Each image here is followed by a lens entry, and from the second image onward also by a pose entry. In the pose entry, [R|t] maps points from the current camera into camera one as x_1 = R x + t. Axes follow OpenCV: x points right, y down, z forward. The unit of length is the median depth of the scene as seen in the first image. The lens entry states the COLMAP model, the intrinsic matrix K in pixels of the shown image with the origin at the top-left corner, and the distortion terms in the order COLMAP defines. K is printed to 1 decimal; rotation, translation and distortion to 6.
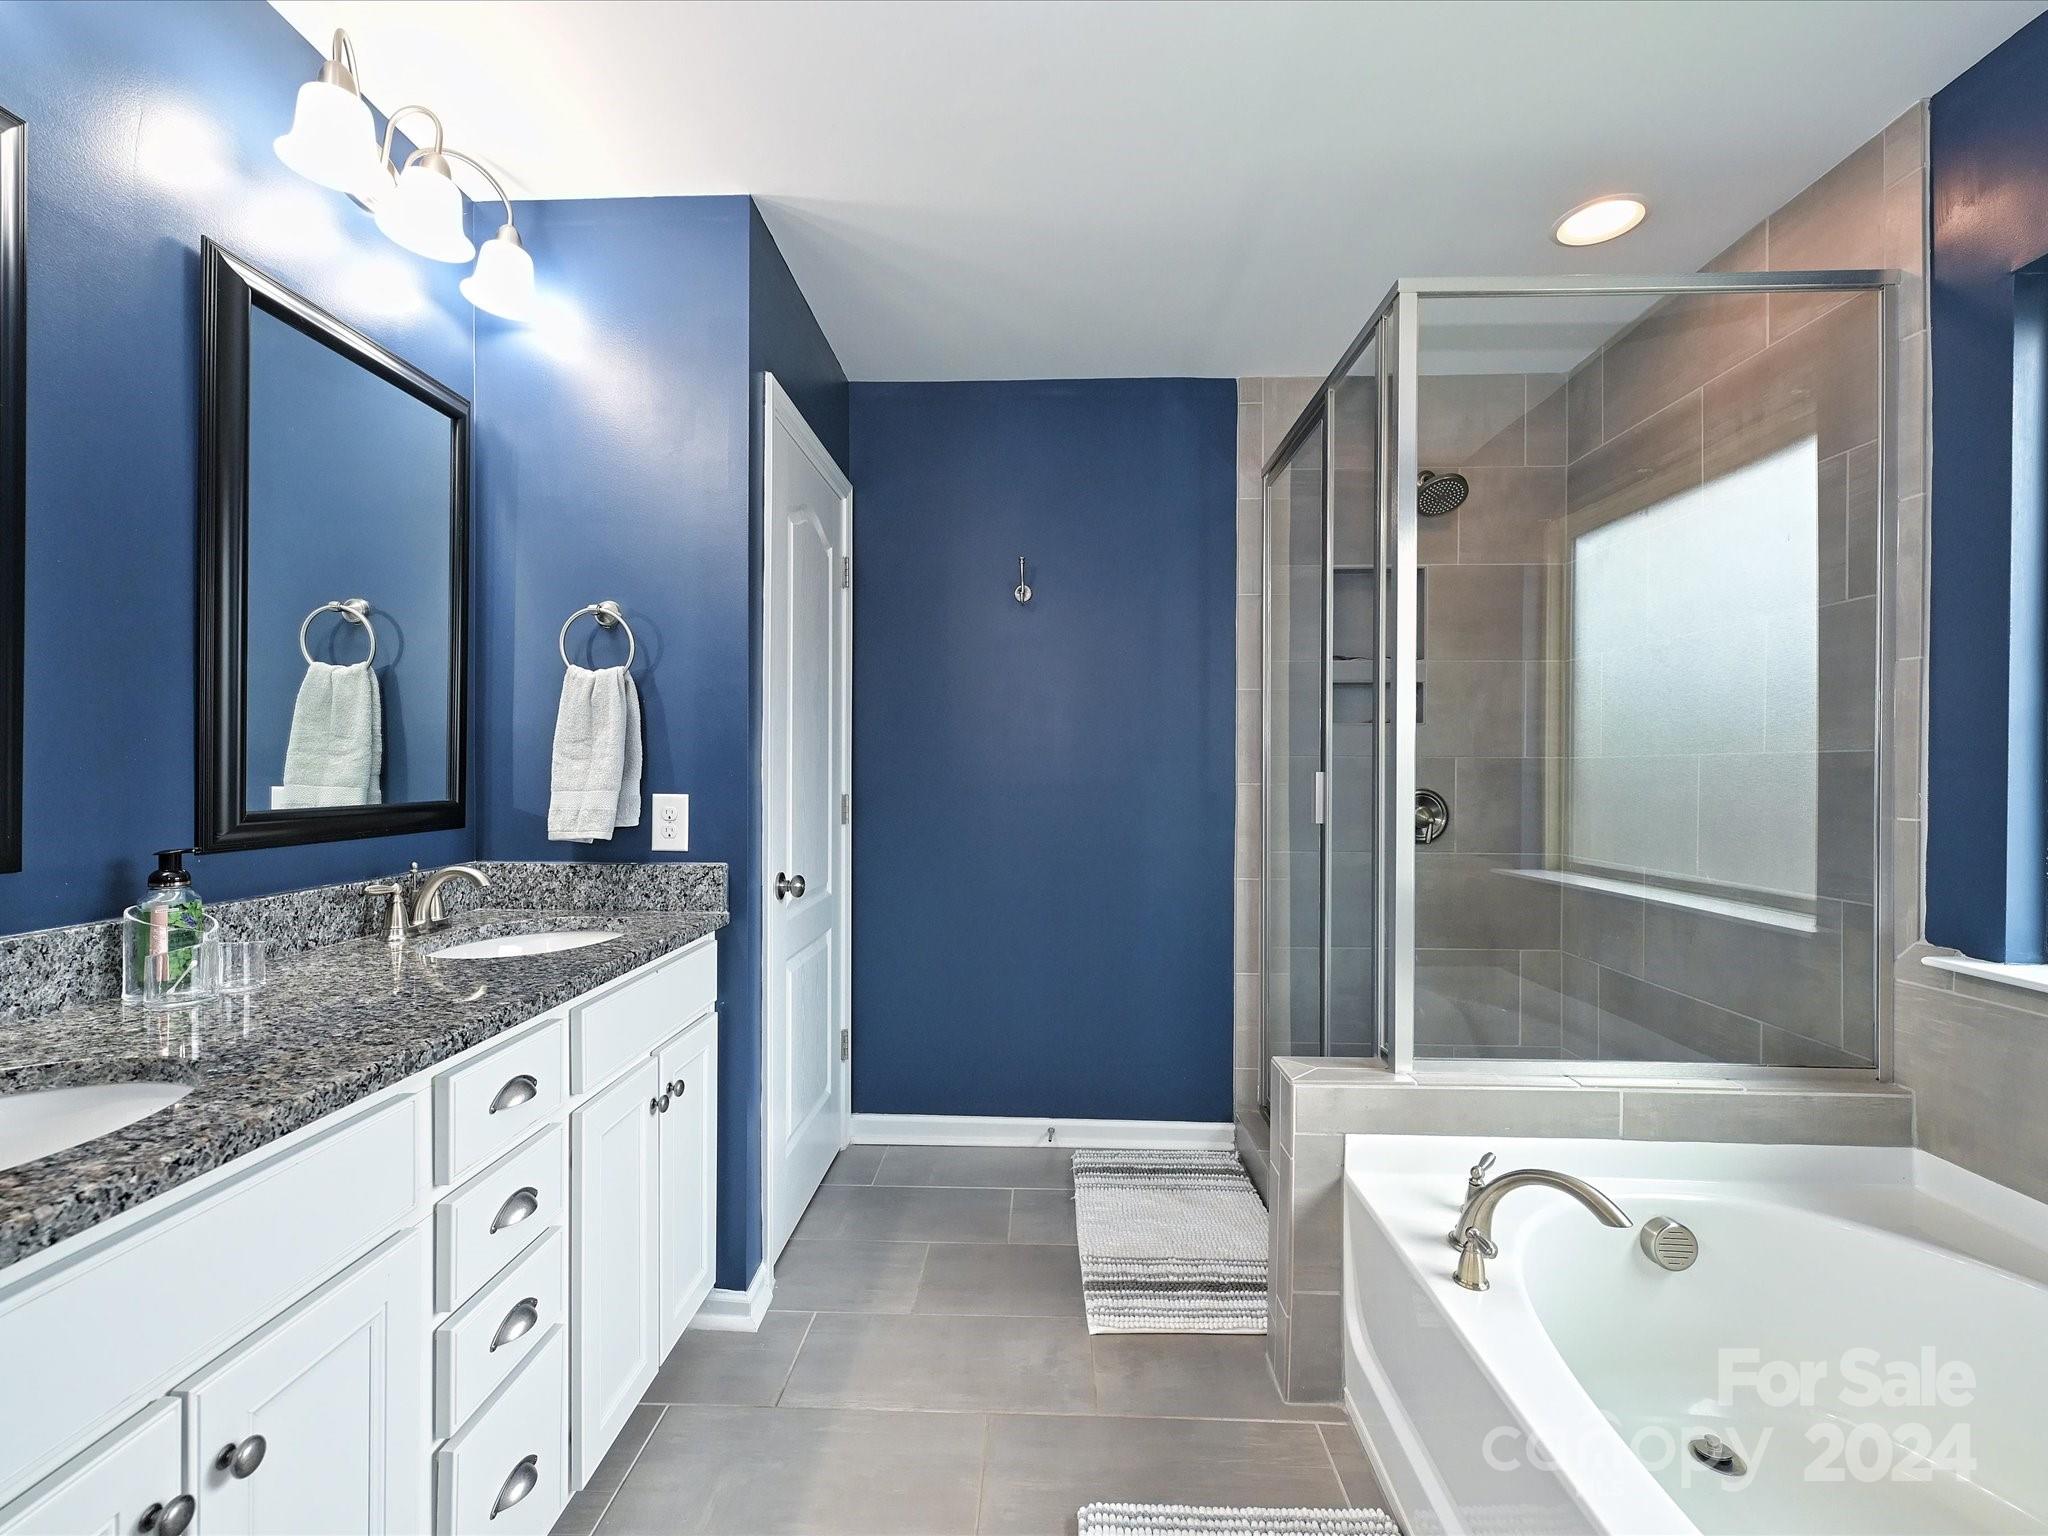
lens RADIAL K [[903.9, 0, 1016.9], [0, 903.9, 775.1], [0, 0, 1]] dist [-0.001444, 0.000601]
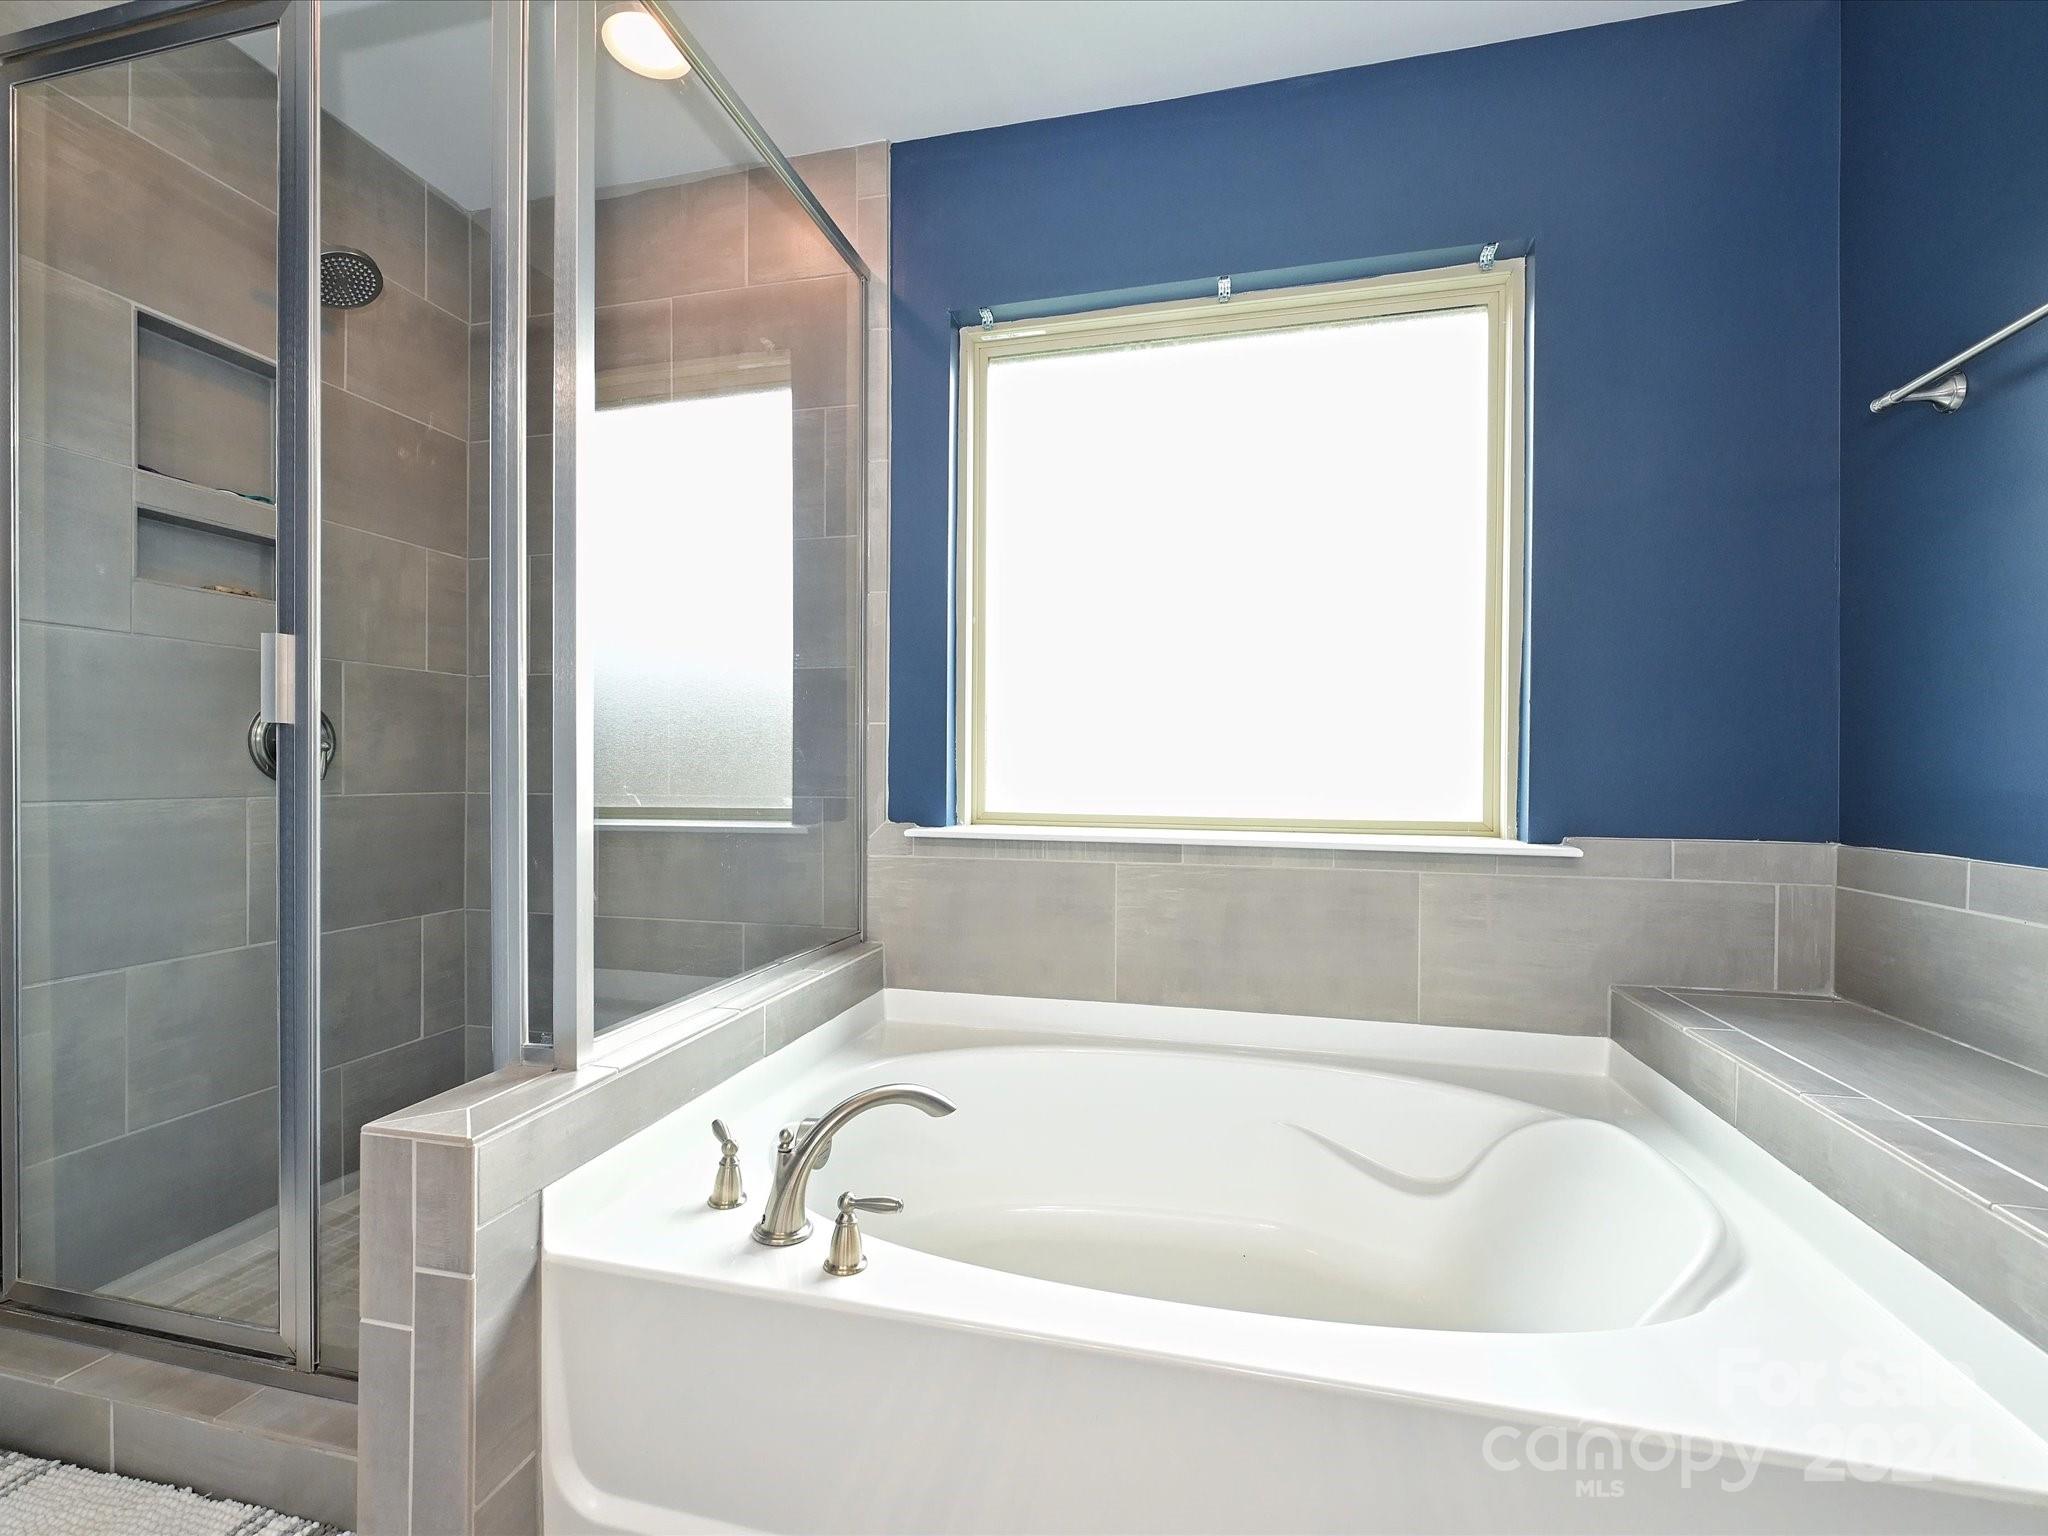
lens RADIAL K [[897.2, 0, 1022.8], [0, 897.2, 782.0], [0, 0, 1]] dist [0.000410, -0.000045]
pose [[0.193746, -0.013696, 0.980956, -0.172584], [0.000839, 0.999904, 0.013795, 0.110877], [-0.981051, -0.001849, 0.193739, 0.565399]]
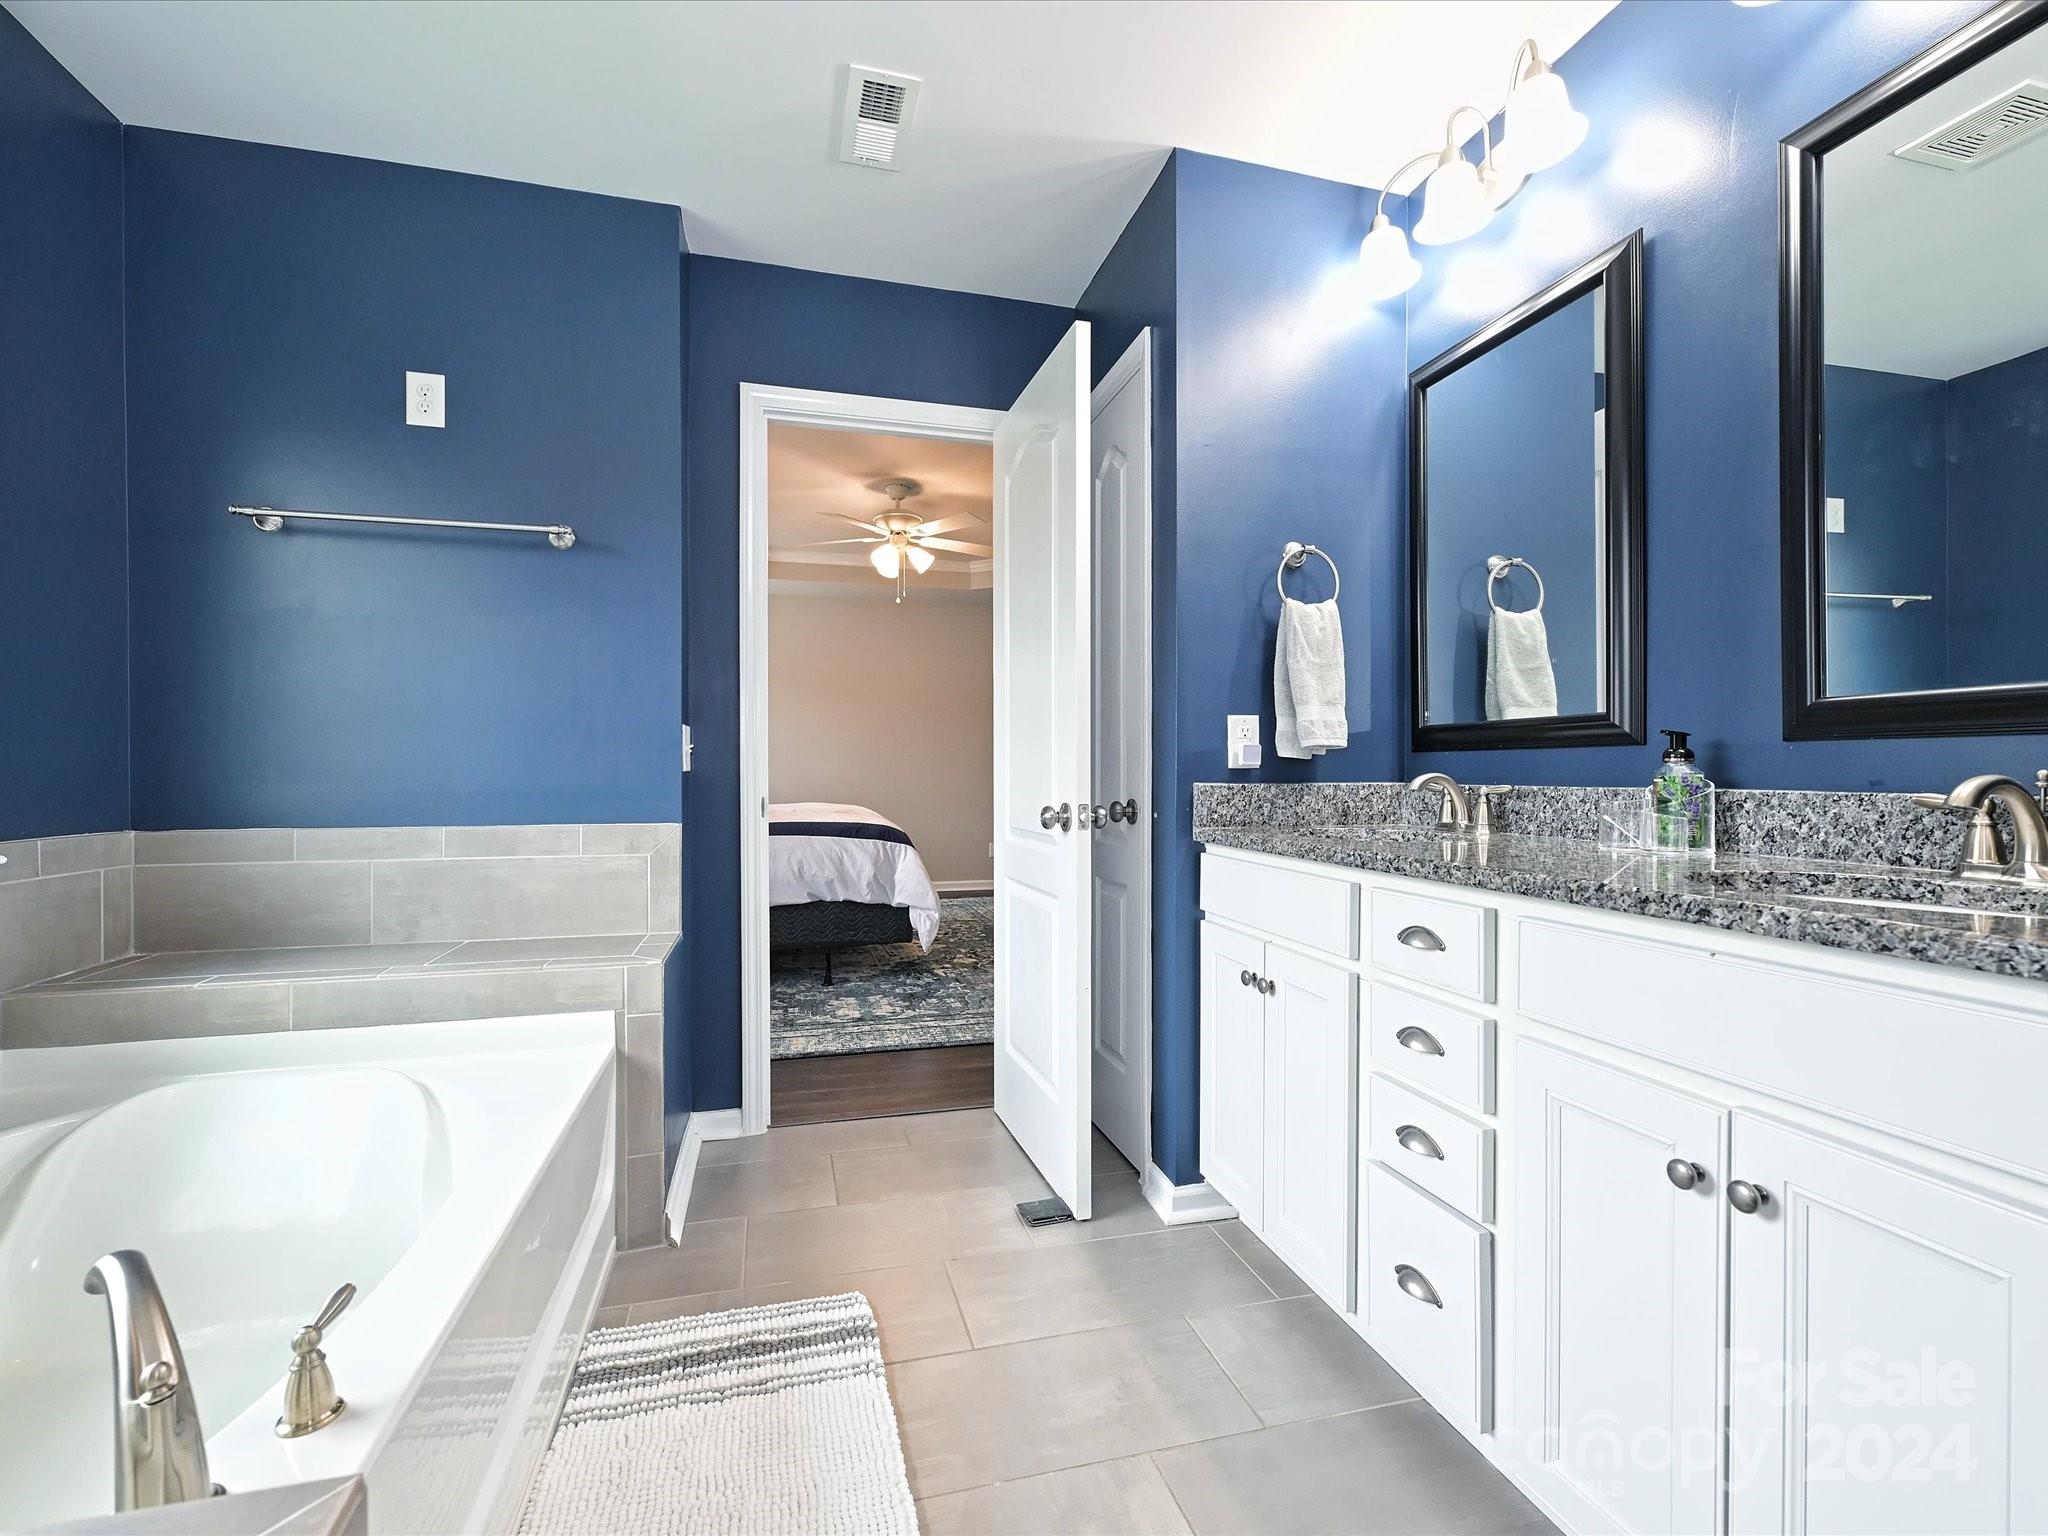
lens RADIAL K [[897.2, 0, 1022.8], [0, 897.2, 782.0], [0, 0, 1]] dist [0.000410, -0.000045]
pose [[-0.949491, -0.001149, -0.313791, 0.192742], [-0.006617, 0.999844, 0.016361, 0.100005], [0.313724, 0.017611, -0.949351, 1.372010]]
